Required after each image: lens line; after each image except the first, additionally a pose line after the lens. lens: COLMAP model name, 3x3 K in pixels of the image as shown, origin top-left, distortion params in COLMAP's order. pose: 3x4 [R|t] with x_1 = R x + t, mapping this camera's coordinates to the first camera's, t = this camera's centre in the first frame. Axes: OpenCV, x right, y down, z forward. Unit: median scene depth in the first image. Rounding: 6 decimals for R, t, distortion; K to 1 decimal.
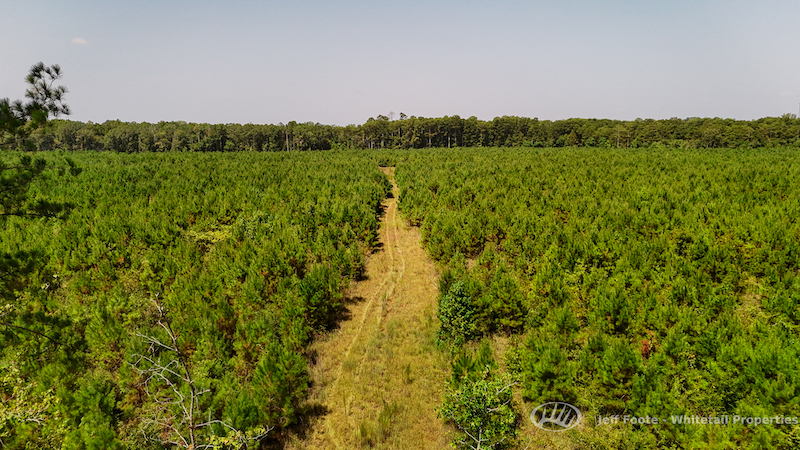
lens RADIAL K [[589.6, 0, 400.0], [0, 589.6, 225.0], [0, 0, 1]] dist [0.080714, -0.067817]
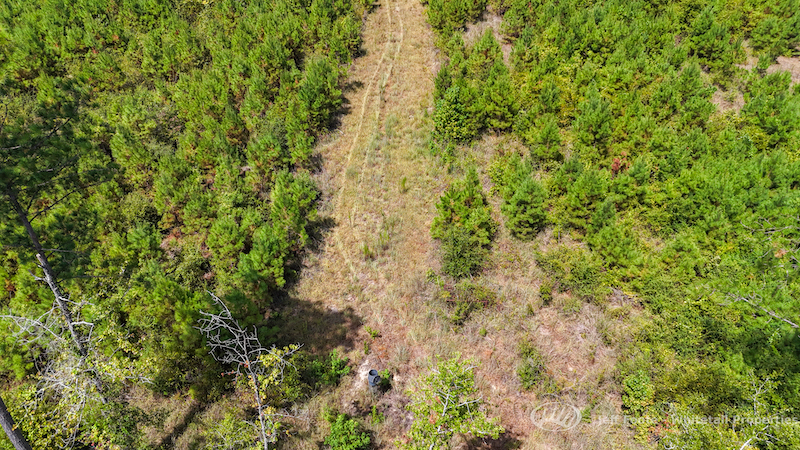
lens RADIAL K [[589.6, 0, 400.0], [0, 589.6, 225.0], [0, 0, 1]] dist [0.080714, -0.067817]
pose [[0.999978, 0.005131, 0.004097, 0.001616], [-0.006460, 0.880599, 0.473819, -0.186126], [-0.001177, -0.473835, 0.880613, -0.030349]]
